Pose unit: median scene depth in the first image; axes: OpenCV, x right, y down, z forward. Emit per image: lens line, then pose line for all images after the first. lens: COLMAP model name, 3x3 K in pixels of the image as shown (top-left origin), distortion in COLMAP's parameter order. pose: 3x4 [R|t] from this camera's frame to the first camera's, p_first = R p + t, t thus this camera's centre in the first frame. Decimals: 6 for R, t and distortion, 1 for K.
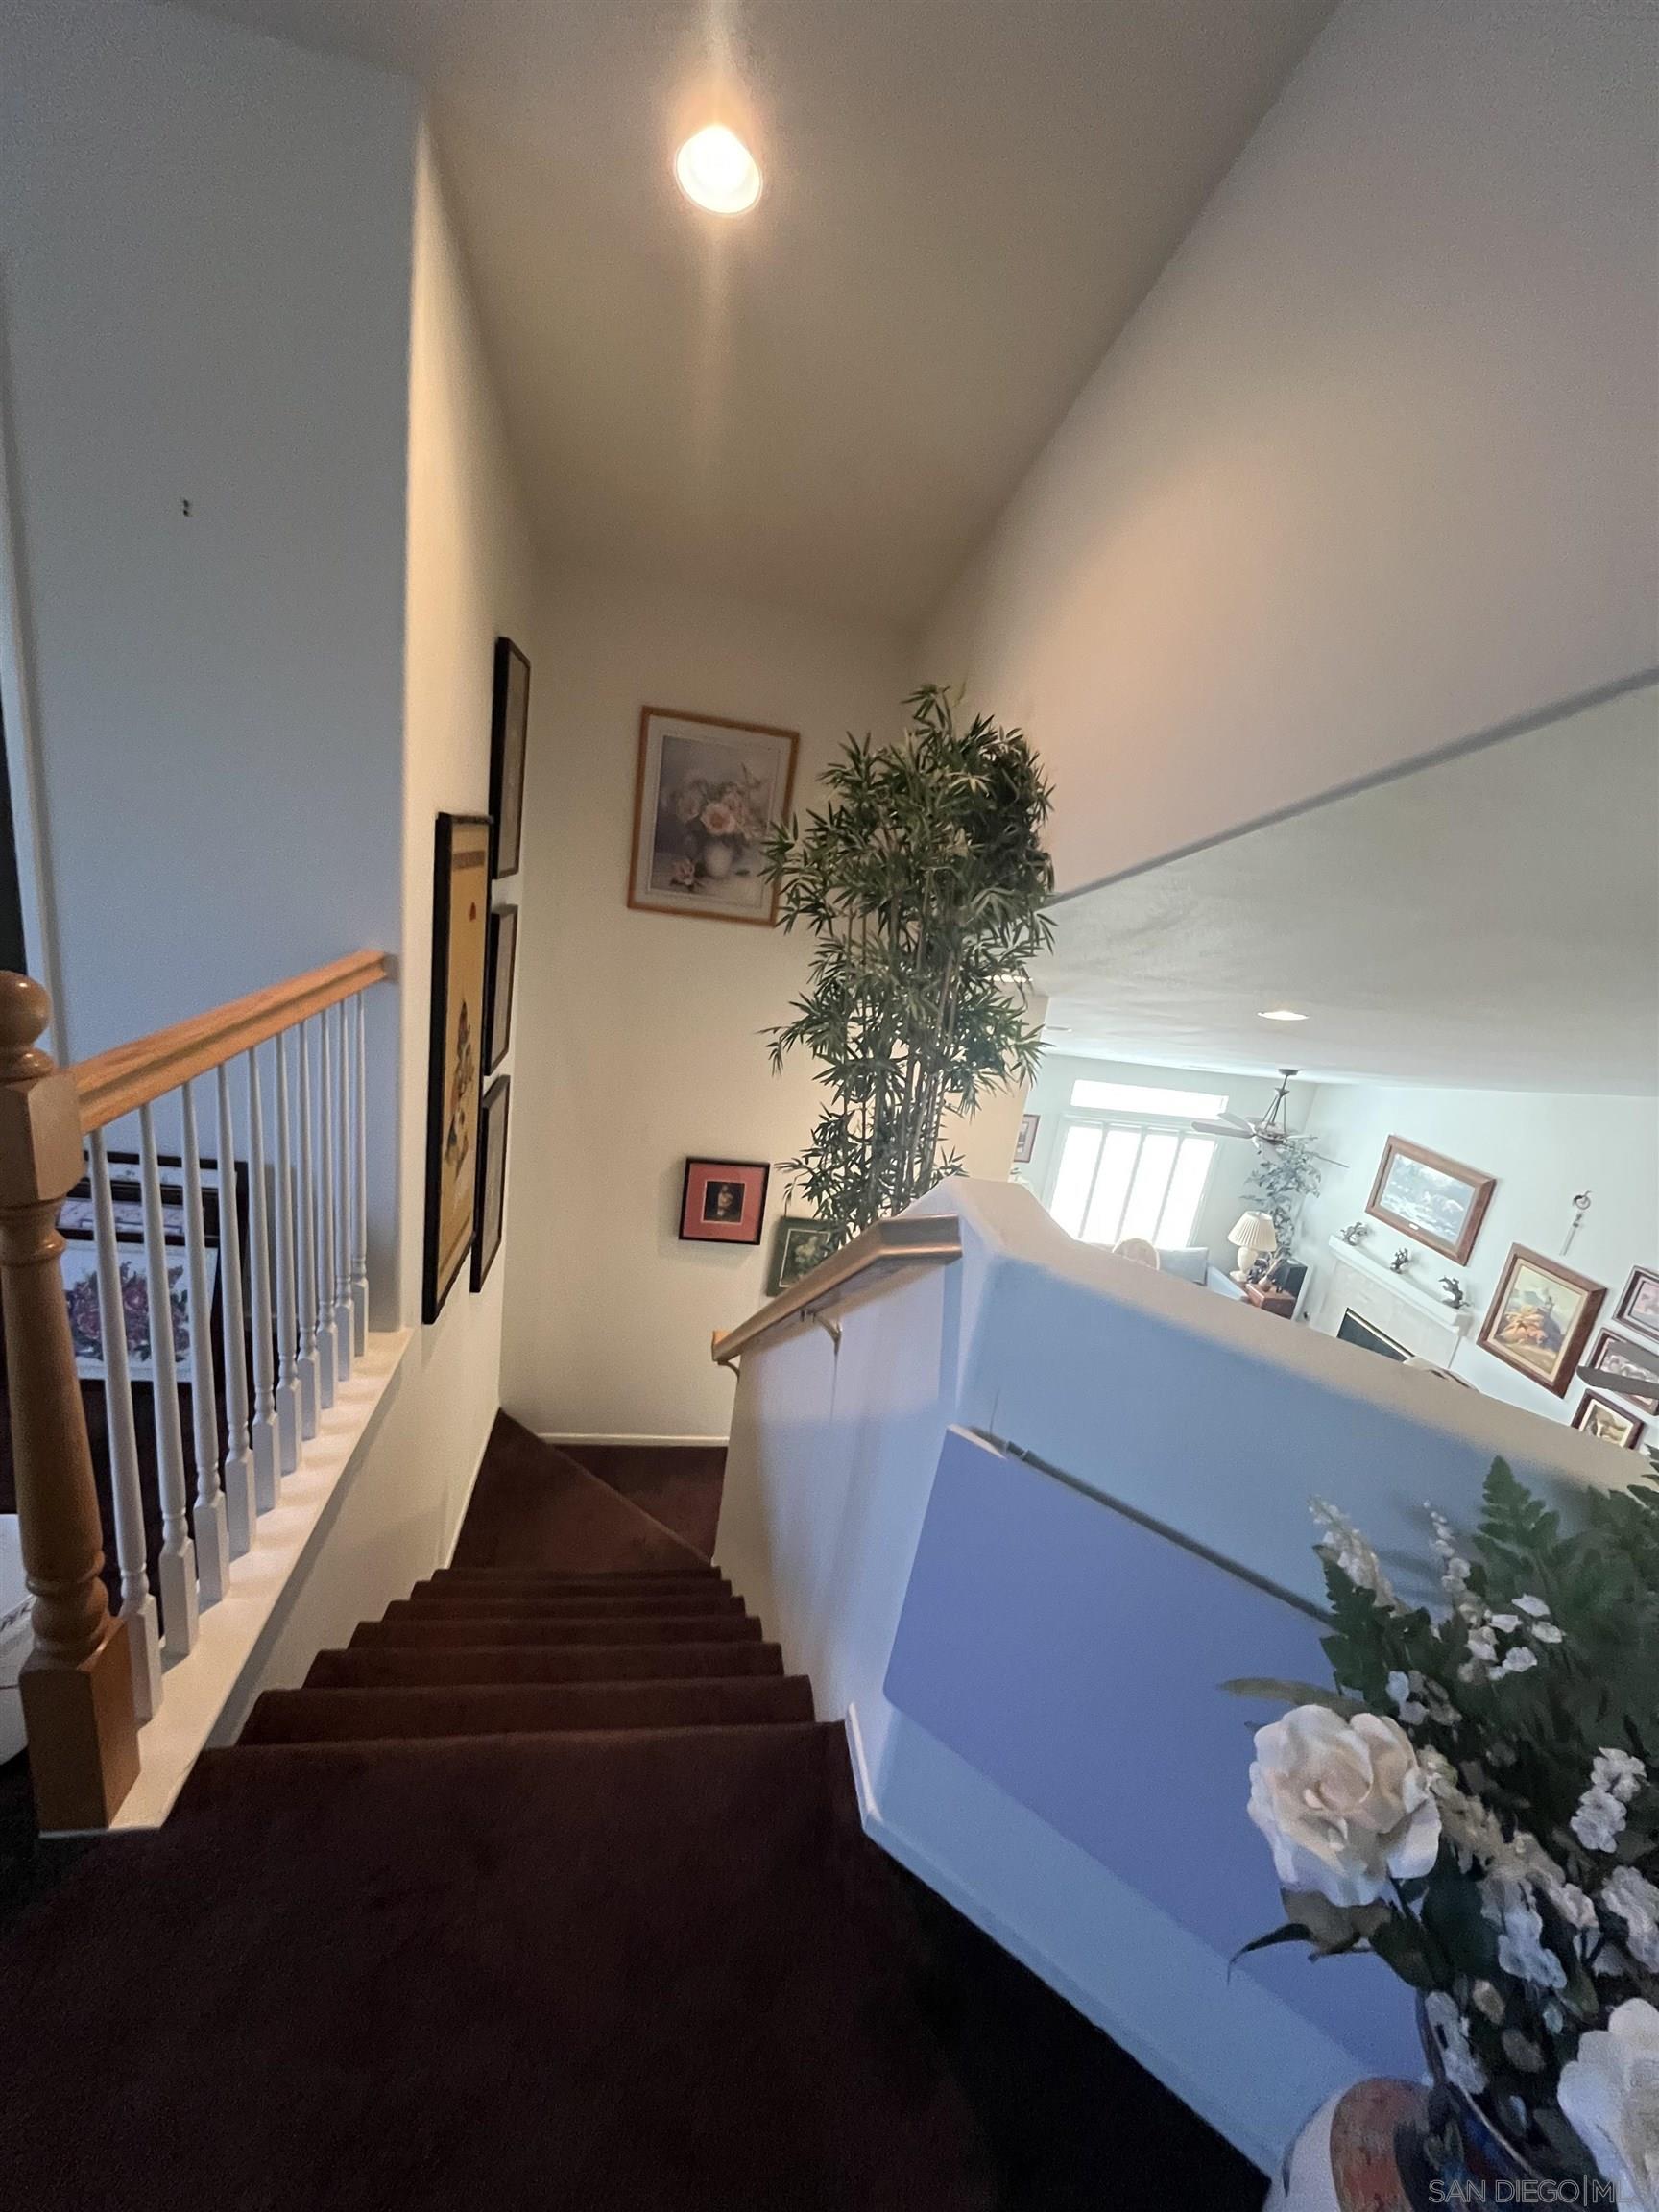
lens RADIAL K [[896.8, 0, 834.7], [0, 896.8, 1108.7], [0, 0, 1]] dist [-0.004293, 0.000480]
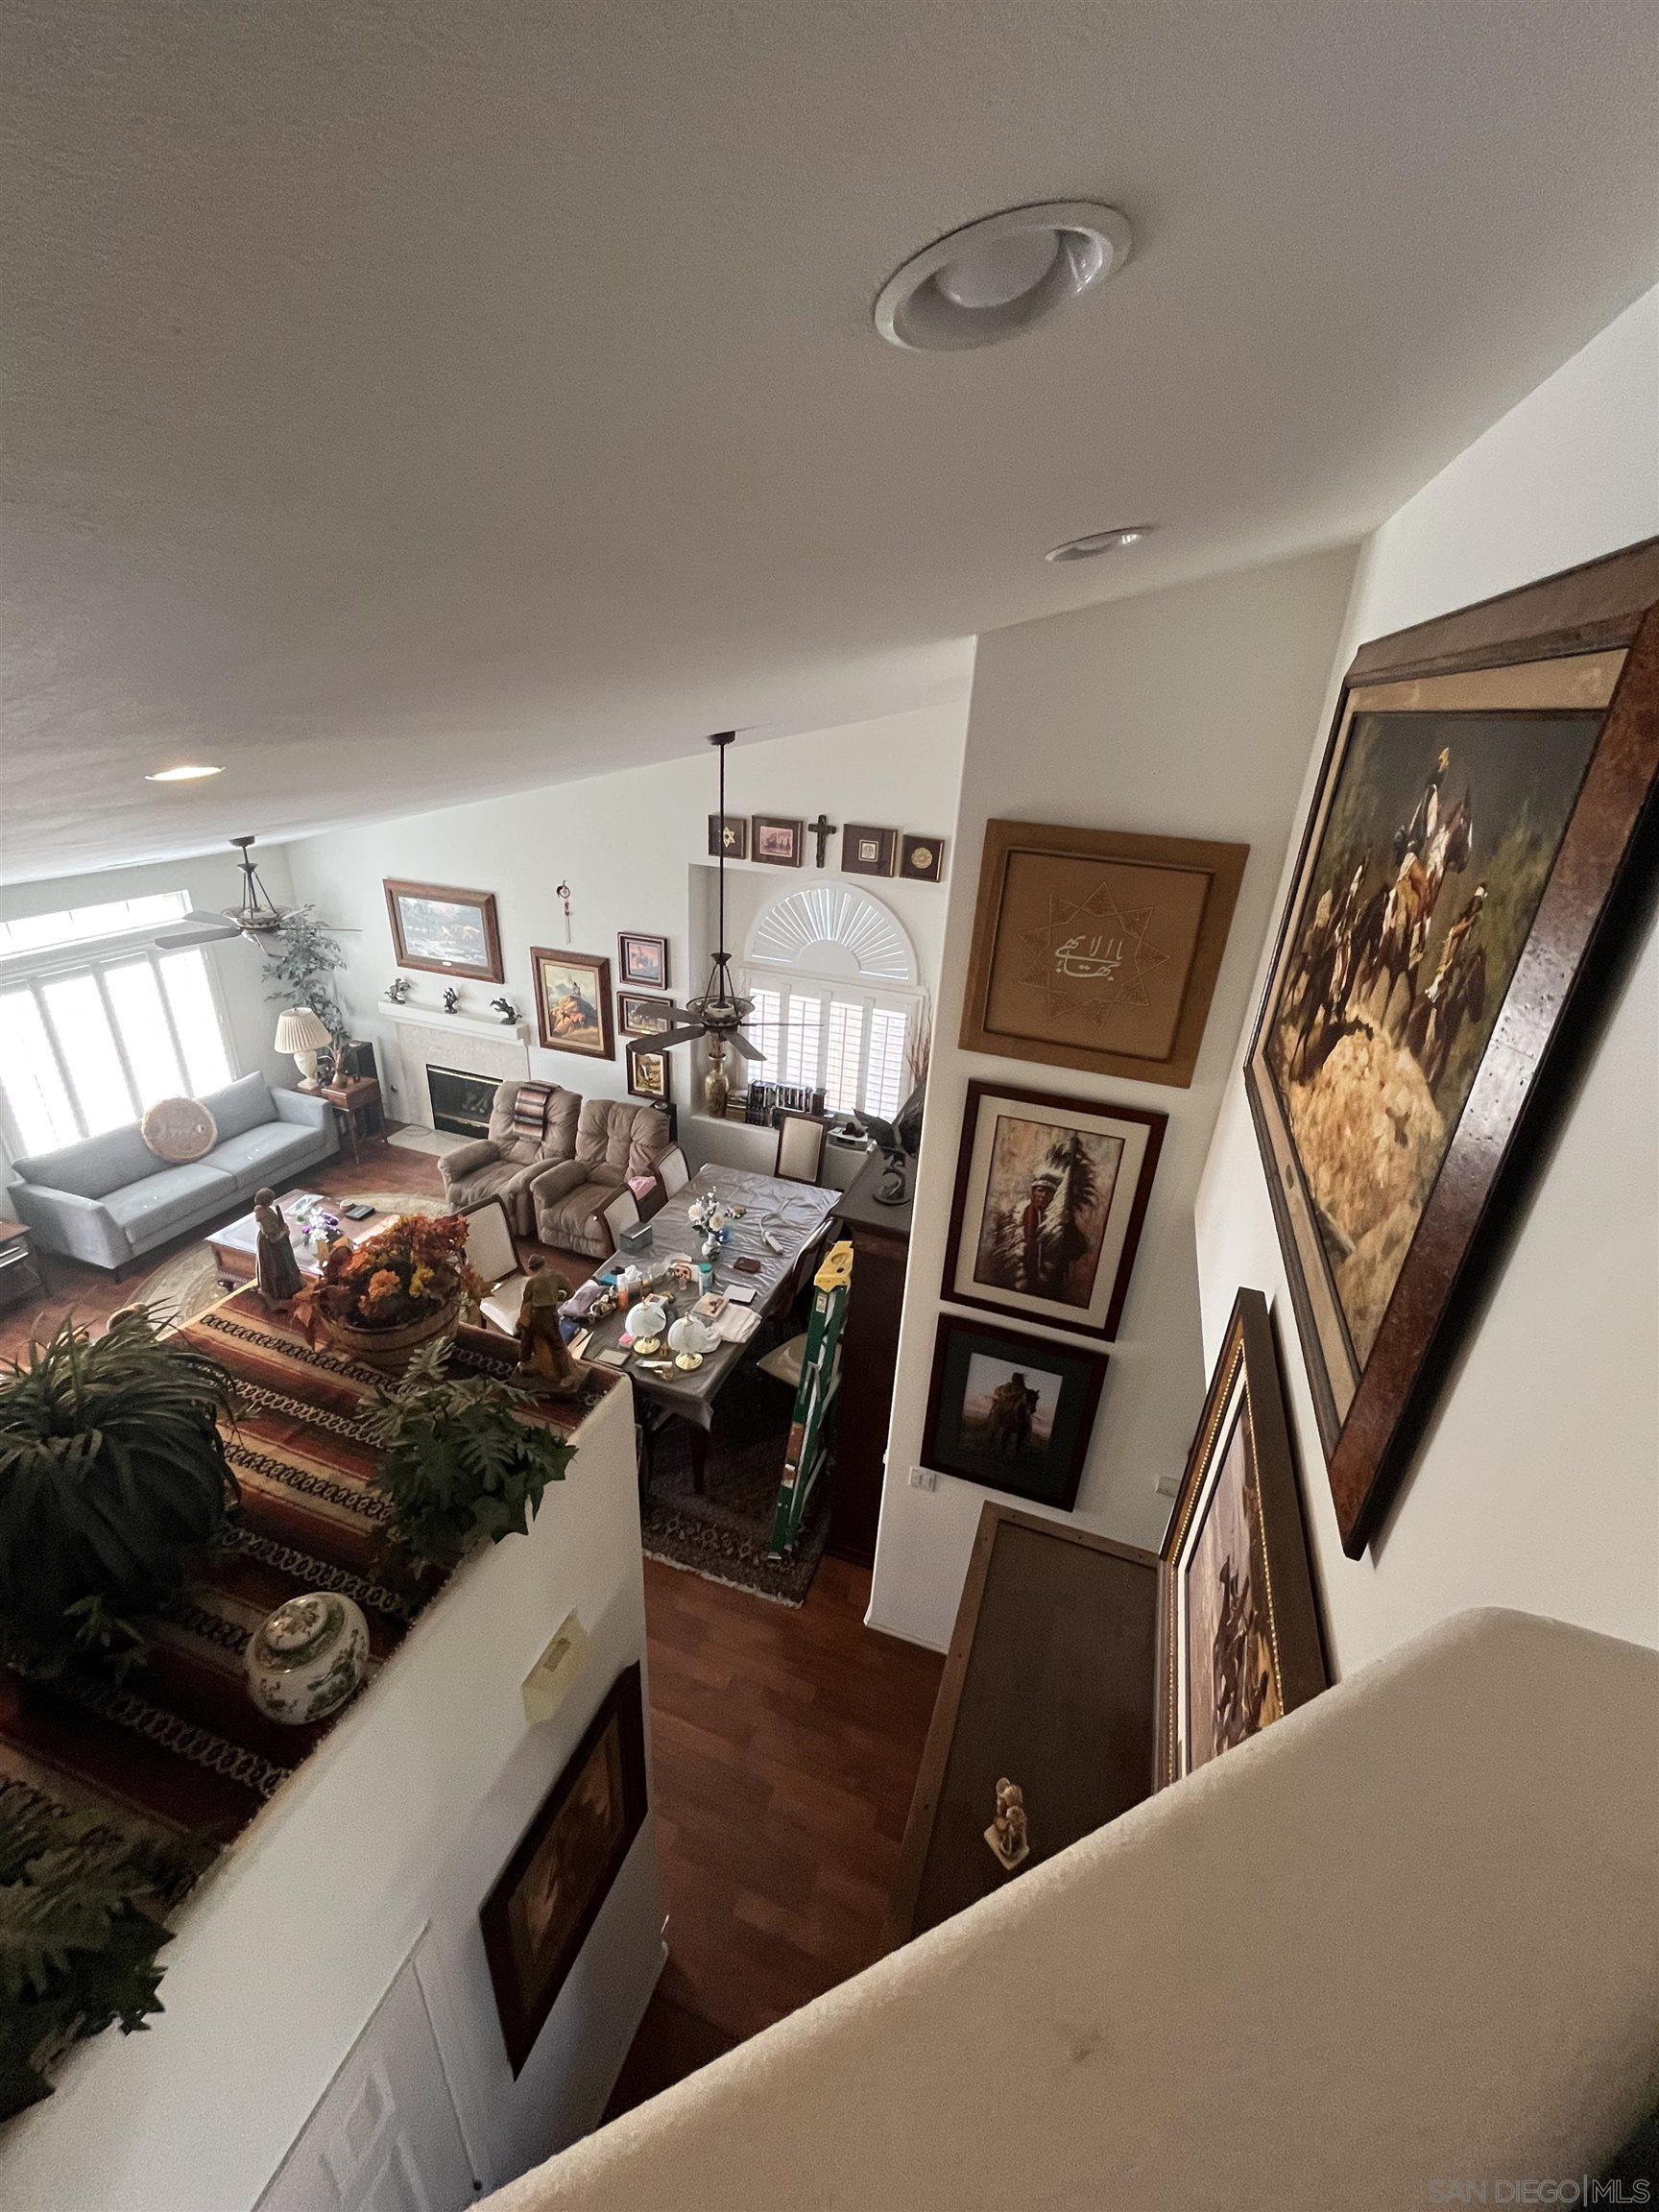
lens RADIAL K [[896.8, 0, 830.8], [0, 896.8, 1108.8], [0, 0, 1]] dist [-0.004293, 0.000480]
pose [[0.491544, -0.471820, 0.731963, 0.053544], [0.257399, 0.881674, 0.395469, -0.009491], [-0.831943, -0.005984, 0.554828, 0.093992]]
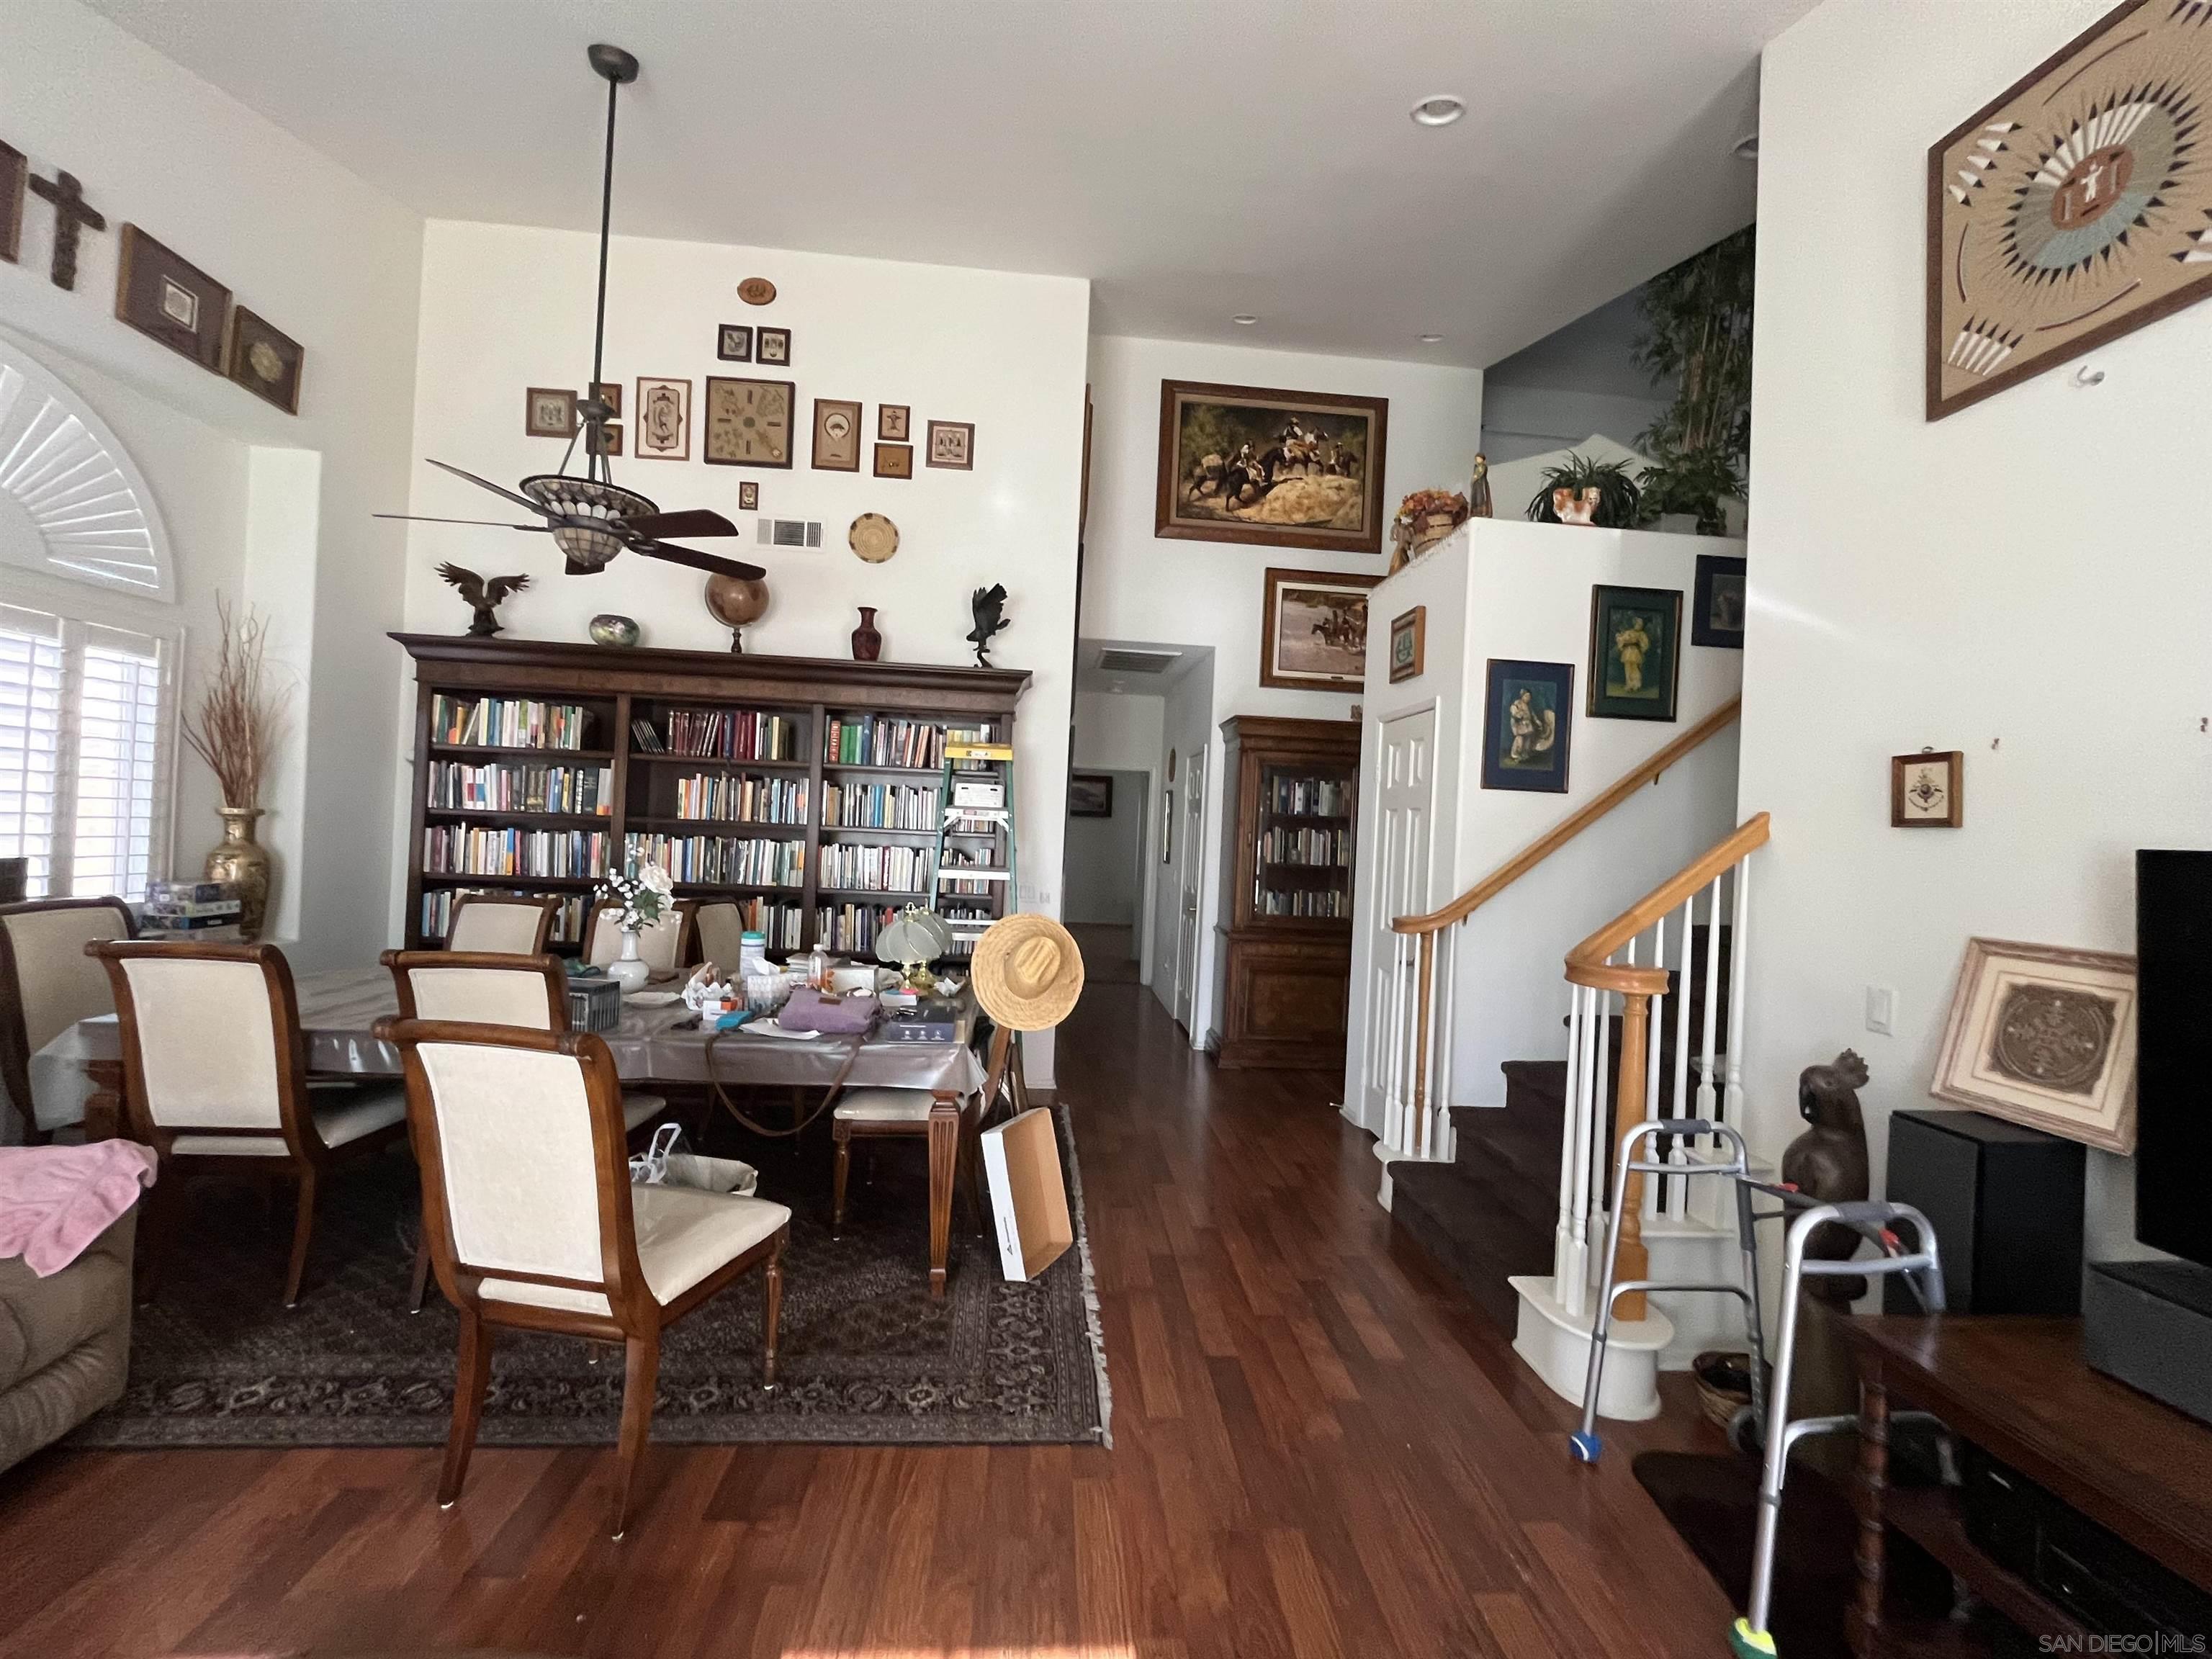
lens RADIAL K [[896.8, 0, 1106.6], [0, 896.8, 832.7], [0, 0, 1]] dist [-0.004293, 0.000480]
pose [[-0.975520, -0.200332, 0.090707, 0.253875], [-0.165236, 0.939906, 0.298787, 0.140995], [-0.145113, 0.276484, -0.949999, 0.869883]]
